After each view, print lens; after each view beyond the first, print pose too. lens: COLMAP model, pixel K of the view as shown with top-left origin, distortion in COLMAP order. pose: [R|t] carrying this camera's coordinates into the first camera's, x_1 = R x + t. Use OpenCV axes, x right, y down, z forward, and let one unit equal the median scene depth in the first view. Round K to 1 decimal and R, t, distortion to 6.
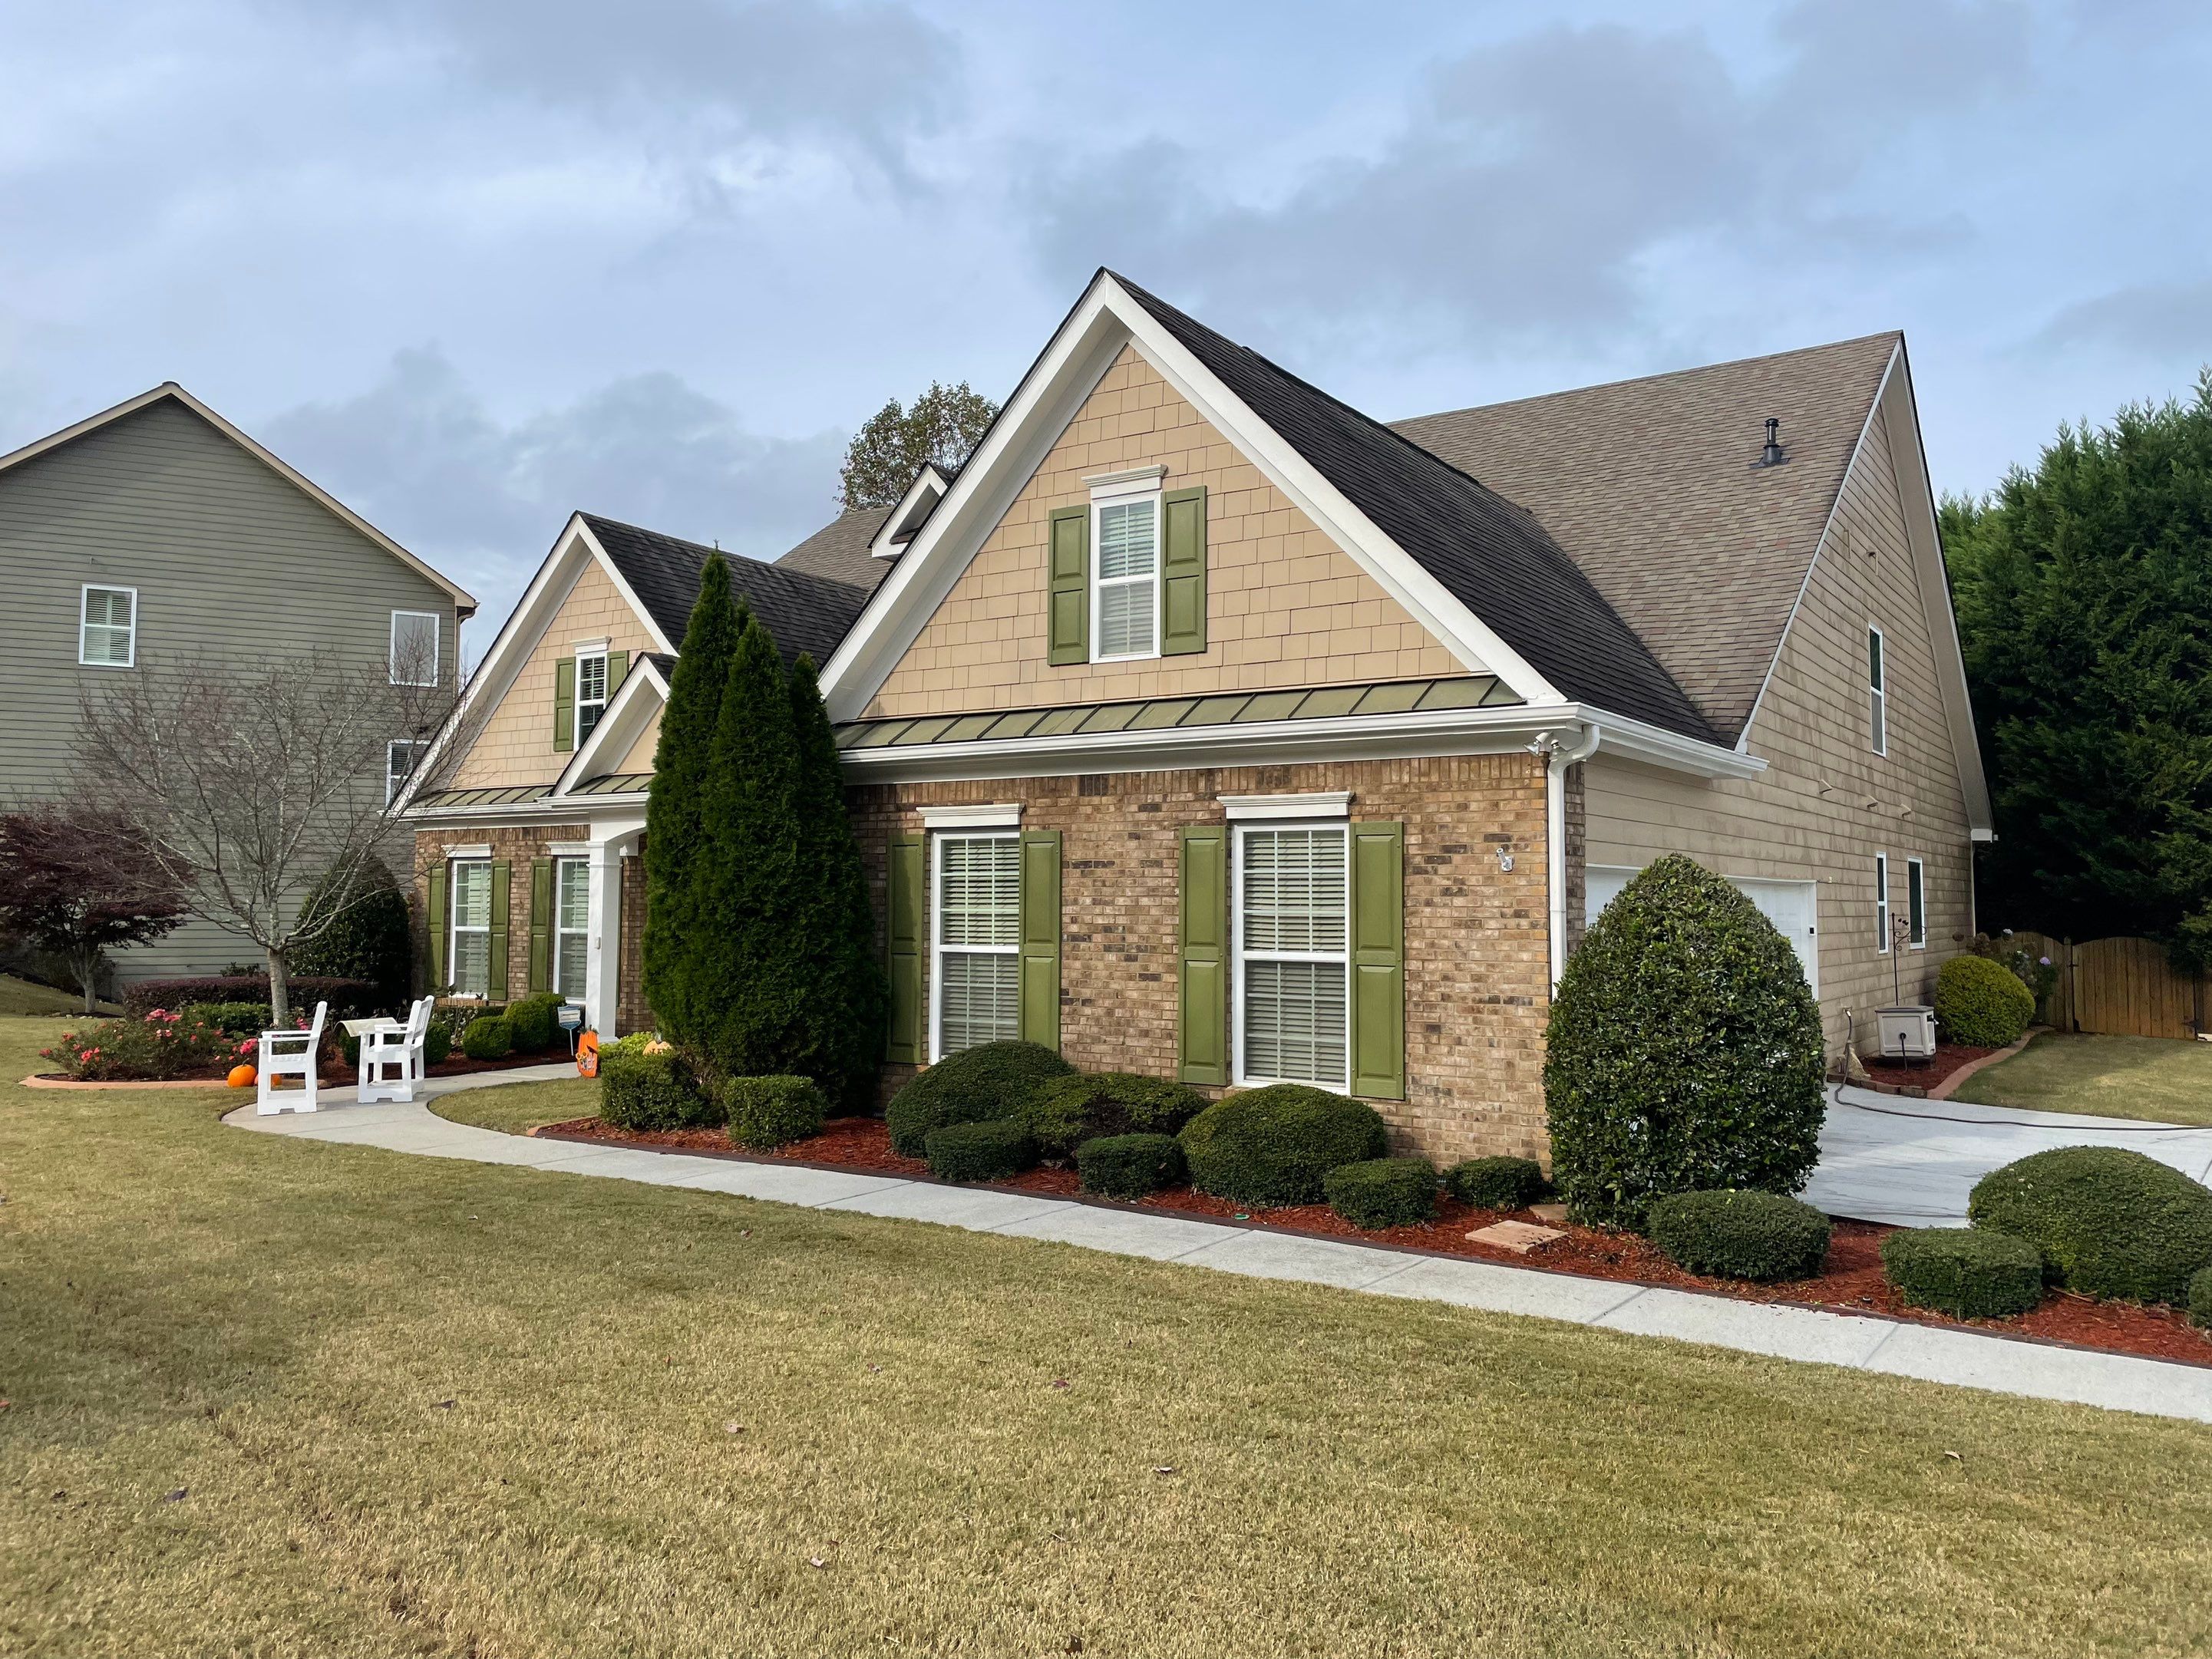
lens RADIAL K [[1677.8, 0, 1103.1], [0, 1677.8, 805.0], [0, 0, 1]] dist [0.000226, -0.008841]
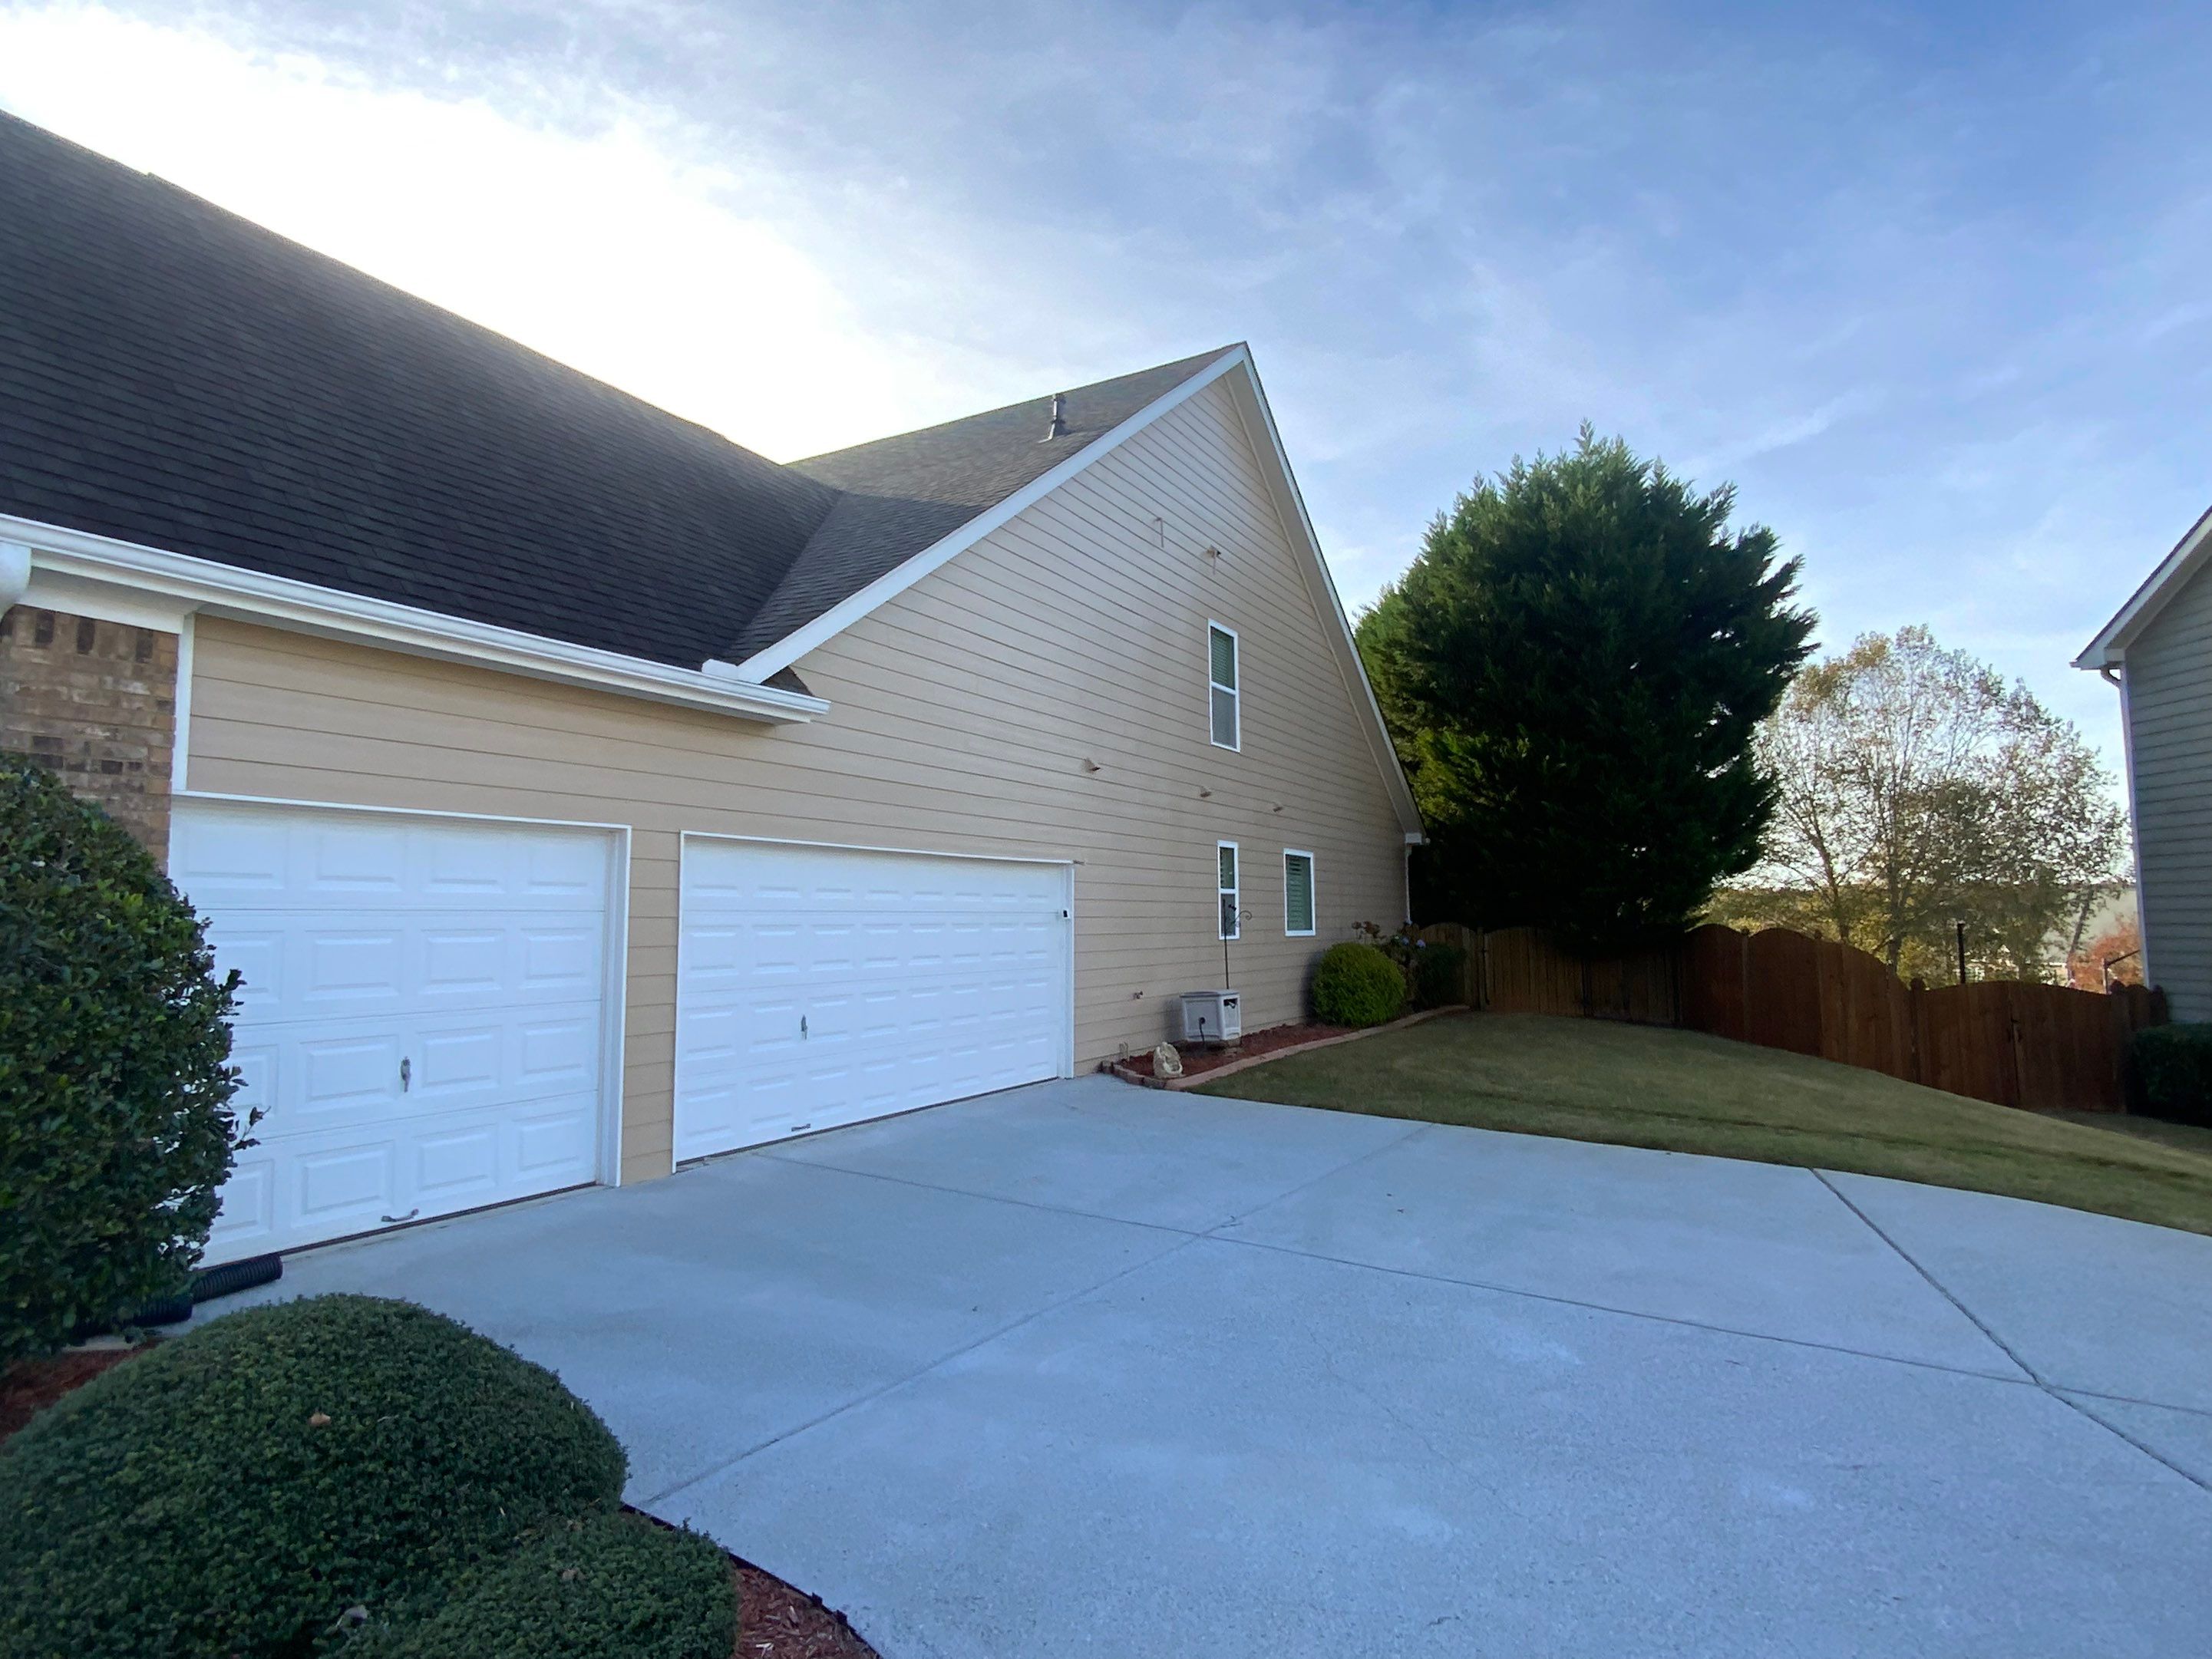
lens RADIAL K [[1237.8, 0, 1094.2], [0, 1237.8, 816.4], [0, 0, 1]] dist [0.047625, -0.031980]
pose [[0.995263, -0.005618, 0.097054, 0.252615], [0.008019, 0.999671, -0.024367, 0.025389], [-0.096885, 0.025030, 0.994981, 0.202871]]
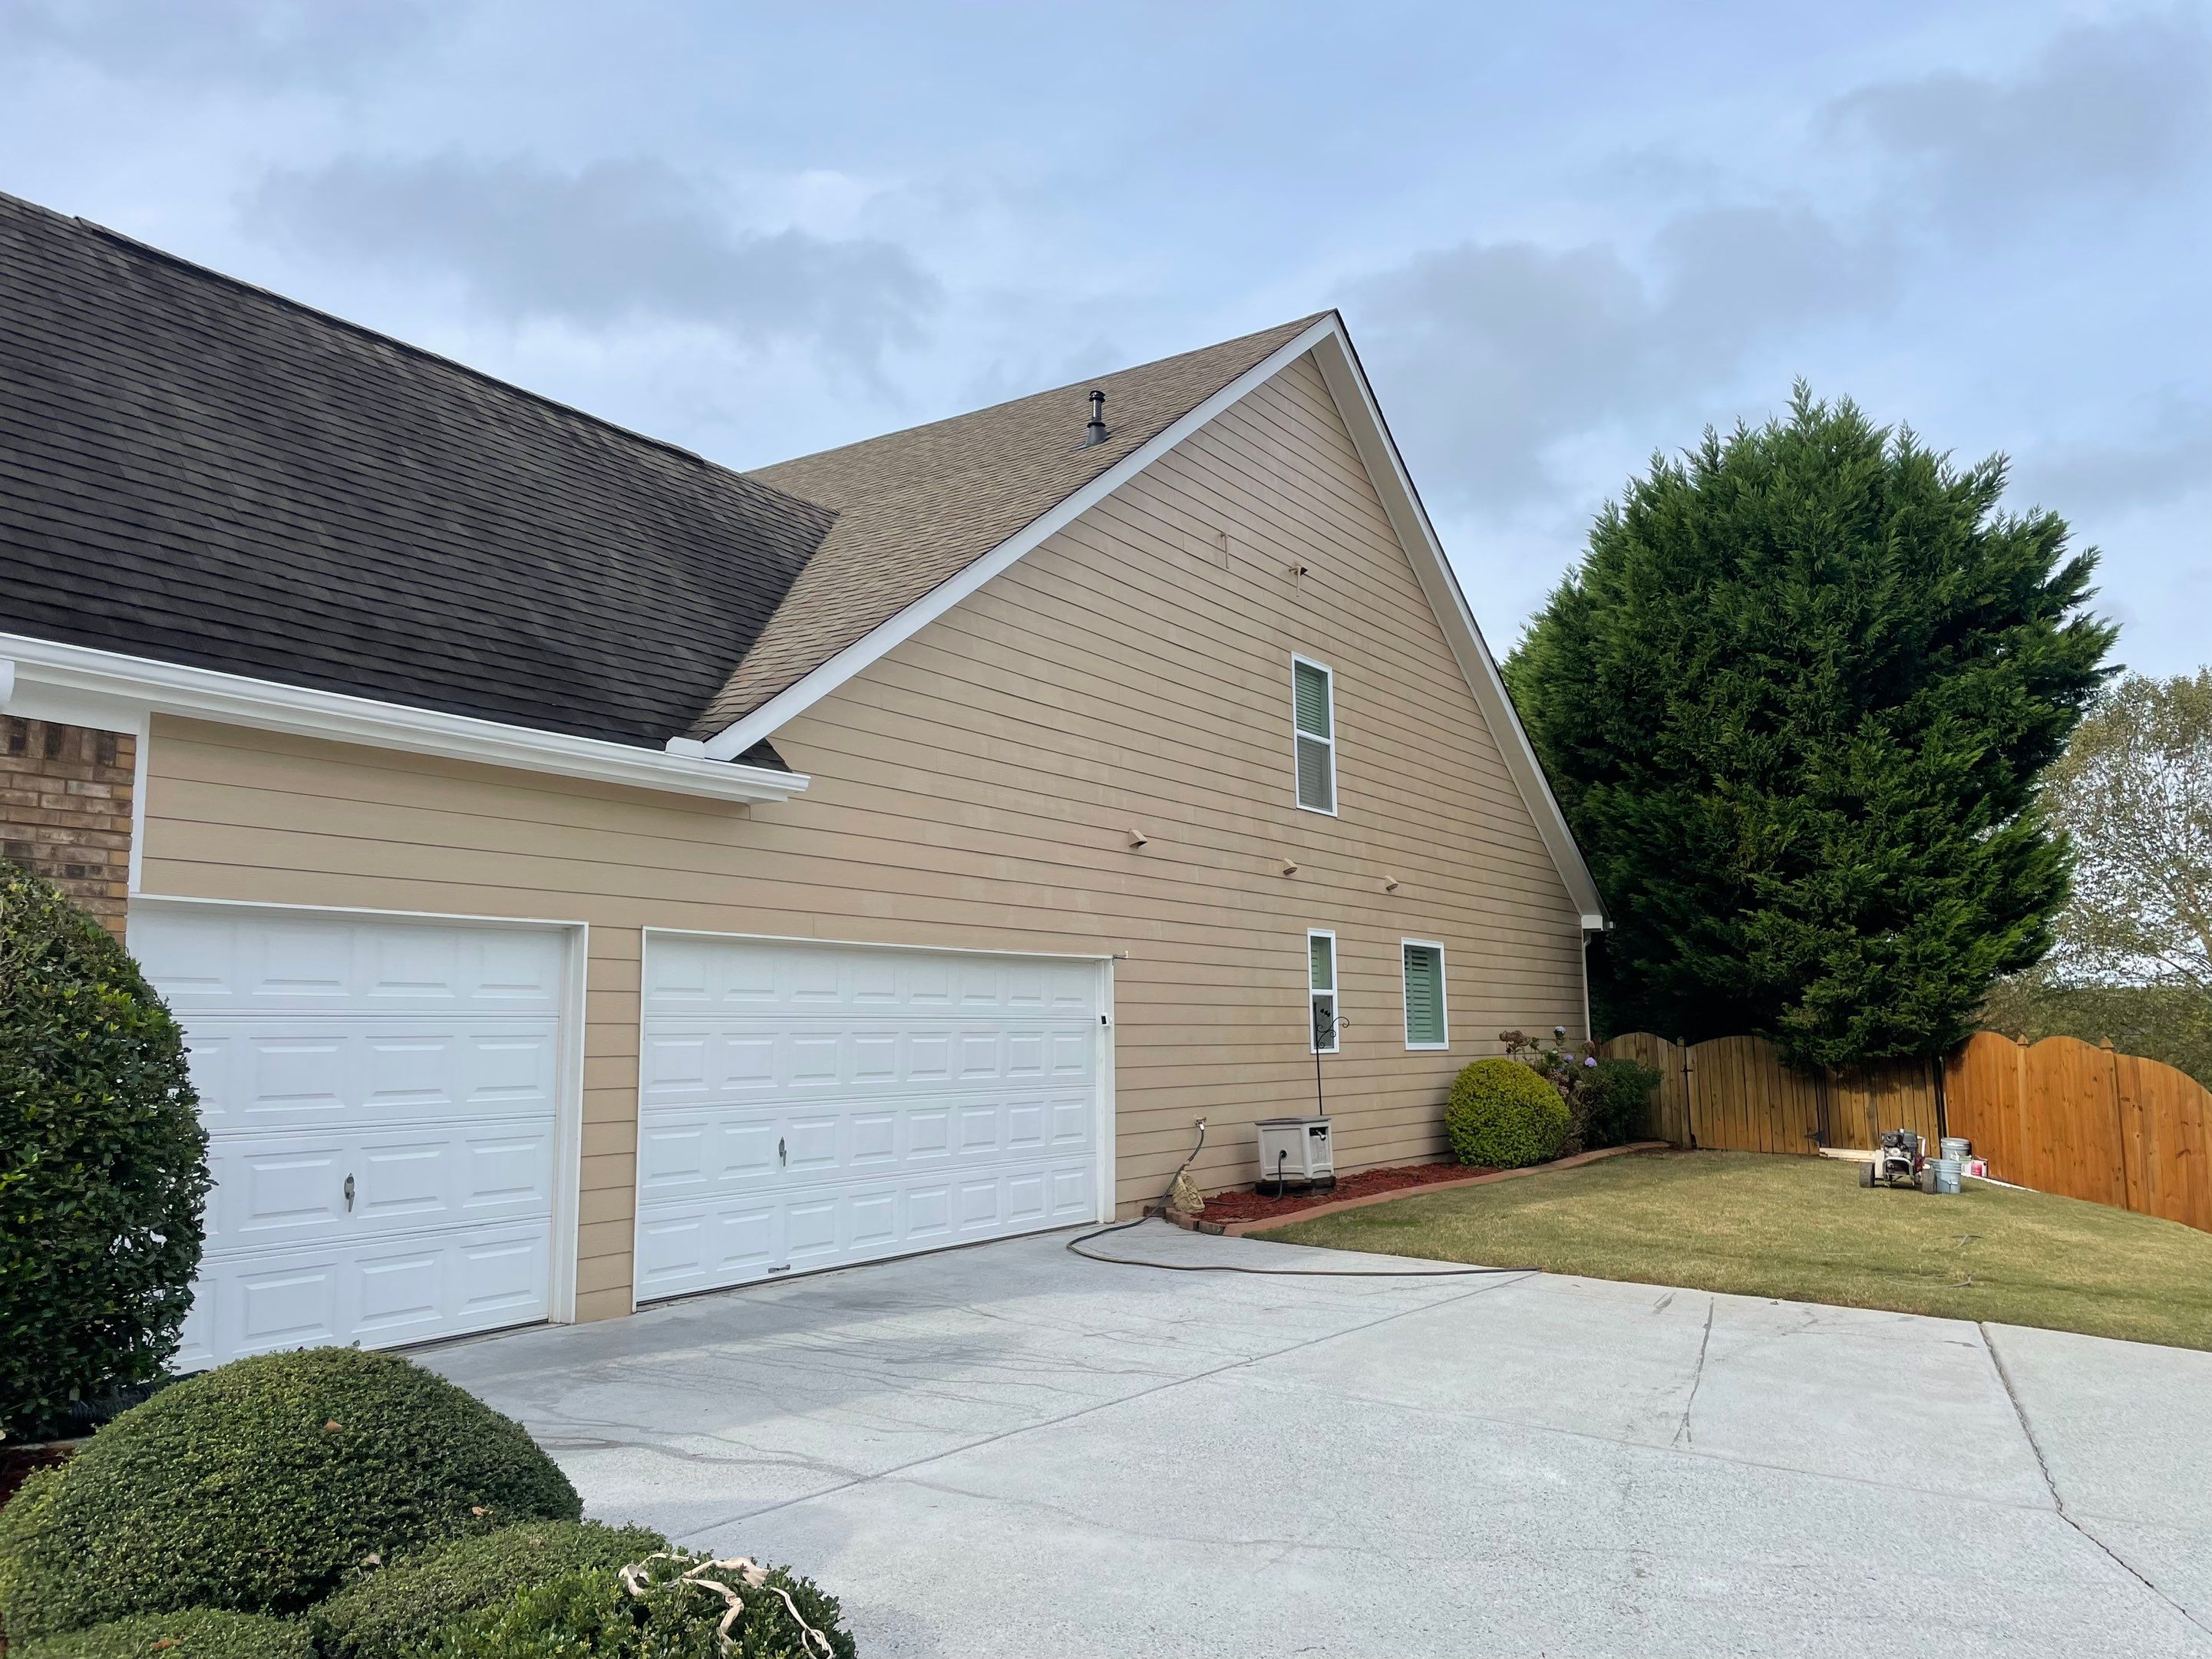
lens RADIAL K [[1671.5, 0, 1106.0], [0, 1671.5, 829.5], [0, 0, 1]] dist [0.135077, -0.193087]
pose [[0.999130, -0.015227, 0.038825, 0.267818], [0.017720, 0.997748, -0.064698, 0.025122], [-0.037753, 0.065329, 0.997149, 0.145185]]
